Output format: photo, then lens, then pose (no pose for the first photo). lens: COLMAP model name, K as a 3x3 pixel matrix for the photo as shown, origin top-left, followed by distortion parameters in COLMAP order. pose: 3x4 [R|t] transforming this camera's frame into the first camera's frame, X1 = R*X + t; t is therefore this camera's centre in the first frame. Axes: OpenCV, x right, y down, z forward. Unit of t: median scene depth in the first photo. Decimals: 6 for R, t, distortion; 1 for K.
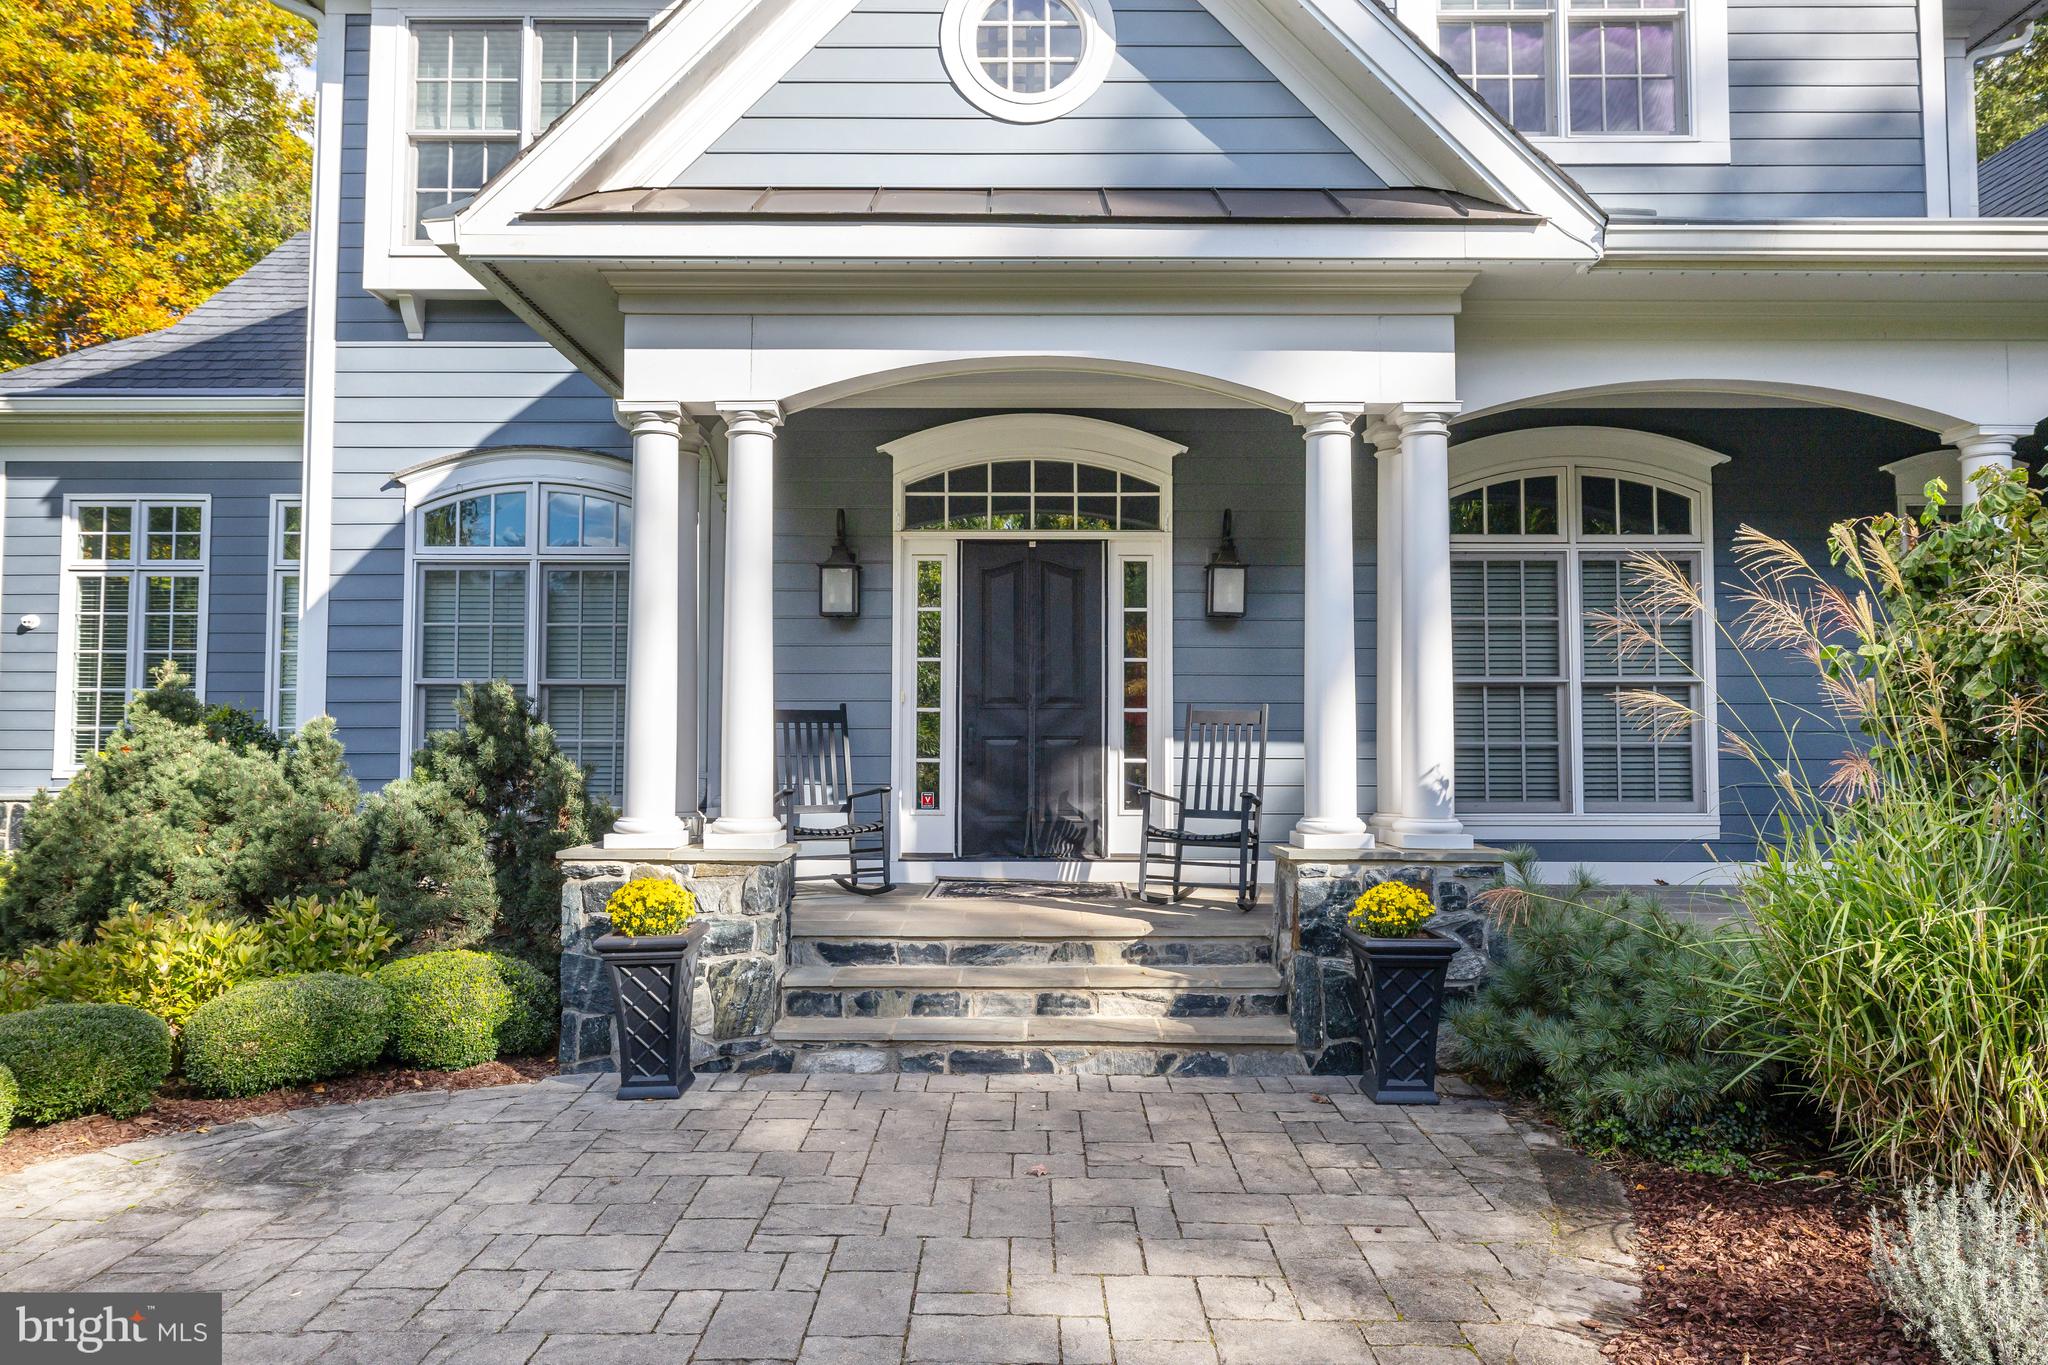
lens RADIAL K [[1379.9, 0, 1074.1], [0, 1379.9, 682.4], [0, 0, 1]] dist [-0.025407, -0.006595]
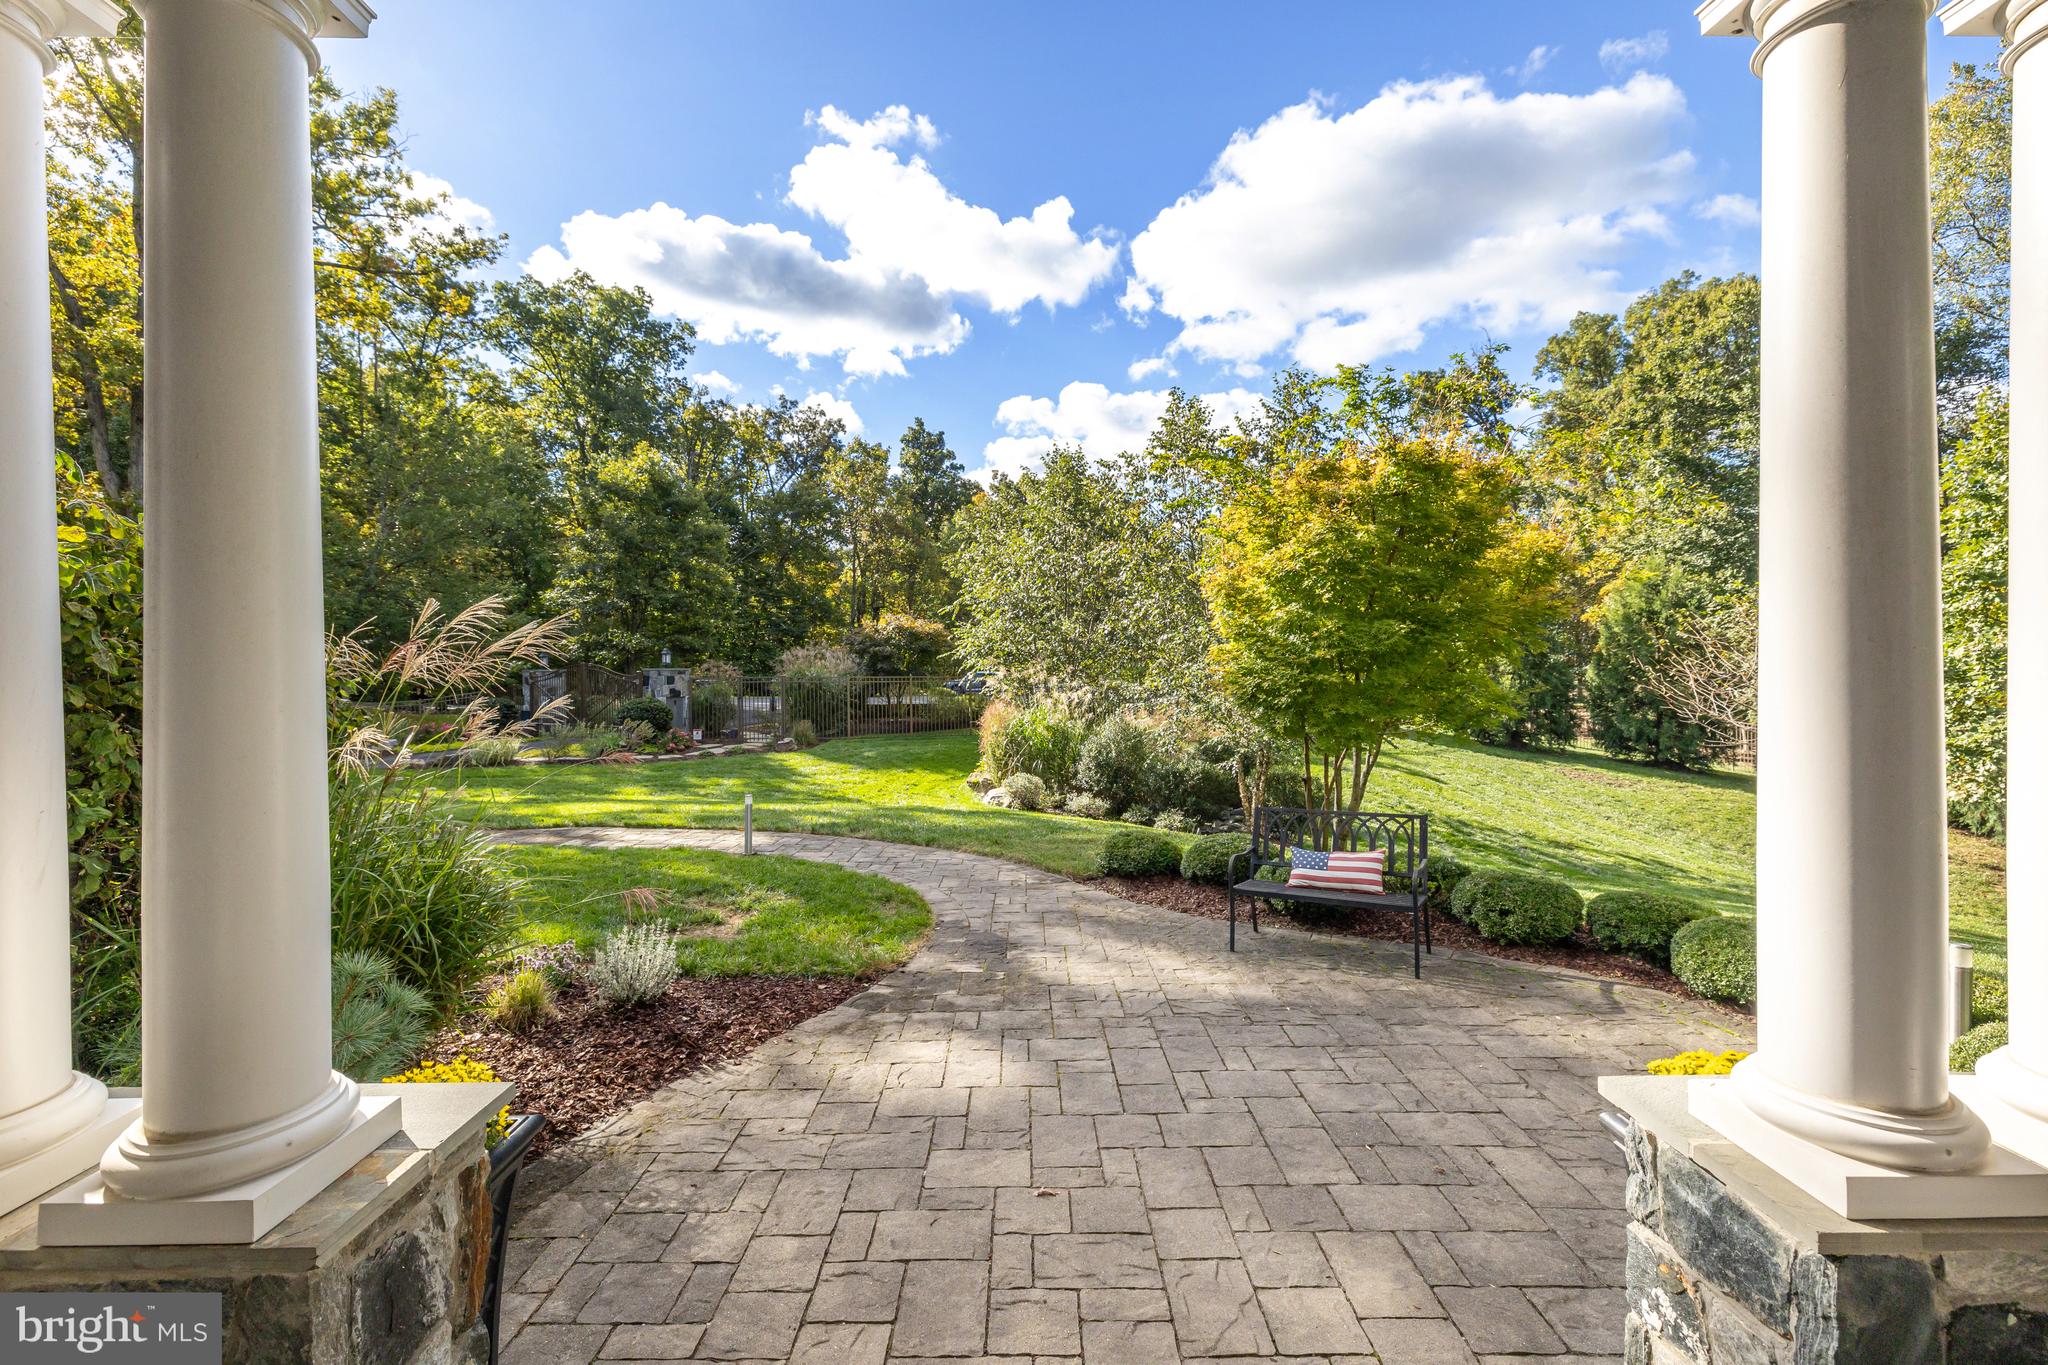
lens RADIAL K [[888.4, 0, 1019.5], [0, 888.4, 666.4], [0, 0, 1]] dist [0.011360, 0.000306]
pose [[-0.999220, 0.010689, 0.038020, -0.025261], [0.008931, 0.998896, -0.046114, 0.000054], [-0.038471, -0.045738, -0.998212, 1.108865]]
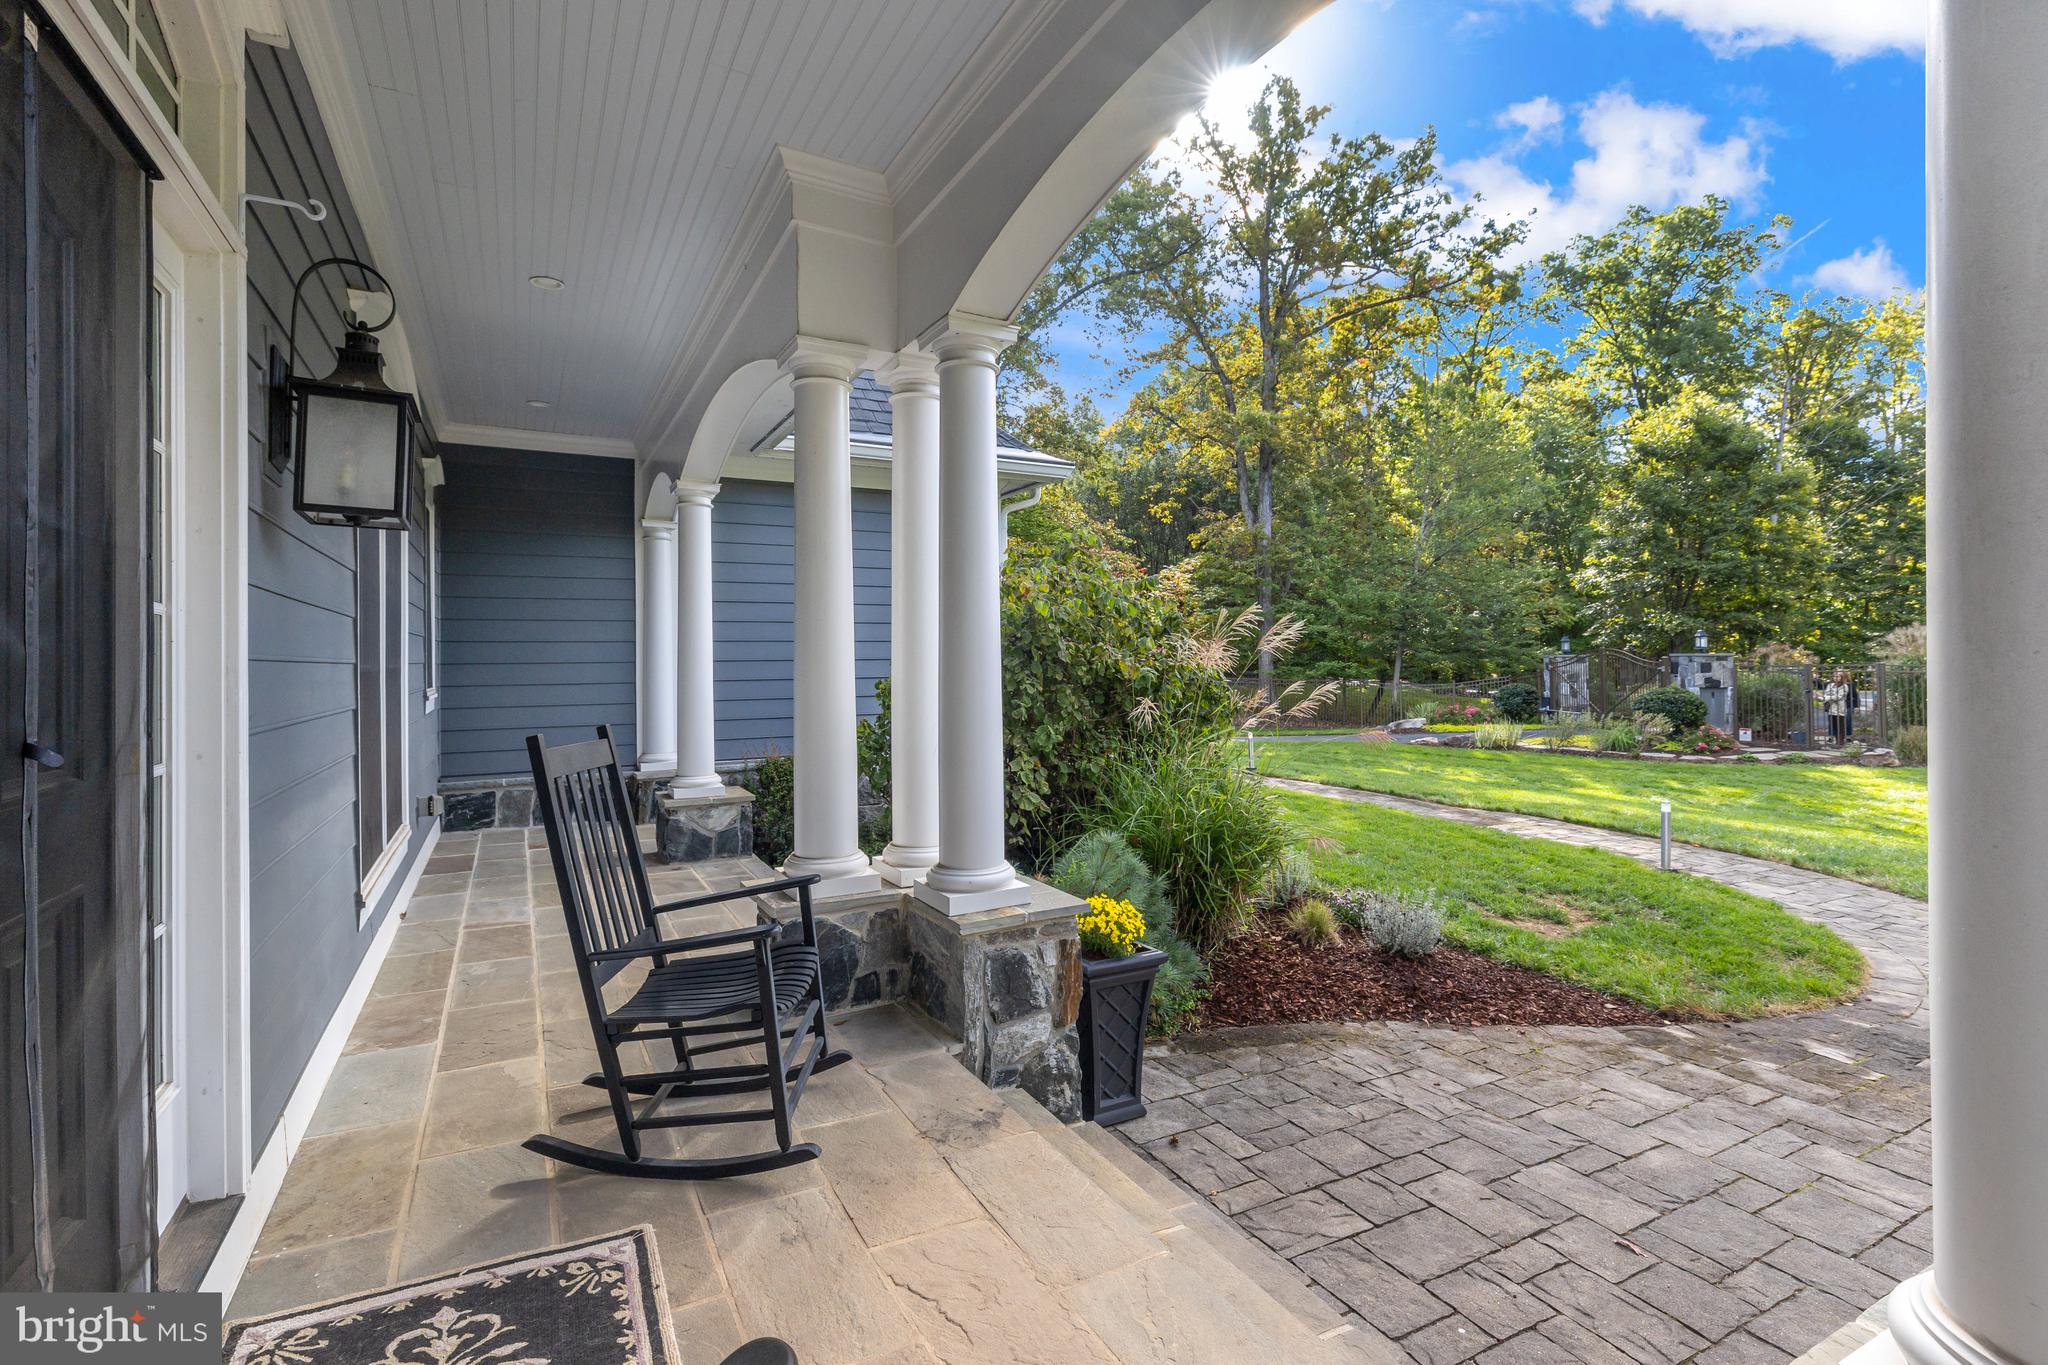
lens RADIAL K [[938.5, 0, 1025.8], [0, 938.5, 674.3], [0, 0, 1]] dist [0.023460, 0.001106]
pose [[-0.454425, -0.008465, 0.890745, -0.269596], [-0.032584, 0.999444, -0.007125, -0.001831], [-0.890189, -0.032262, -0.454448, 1.094836]]
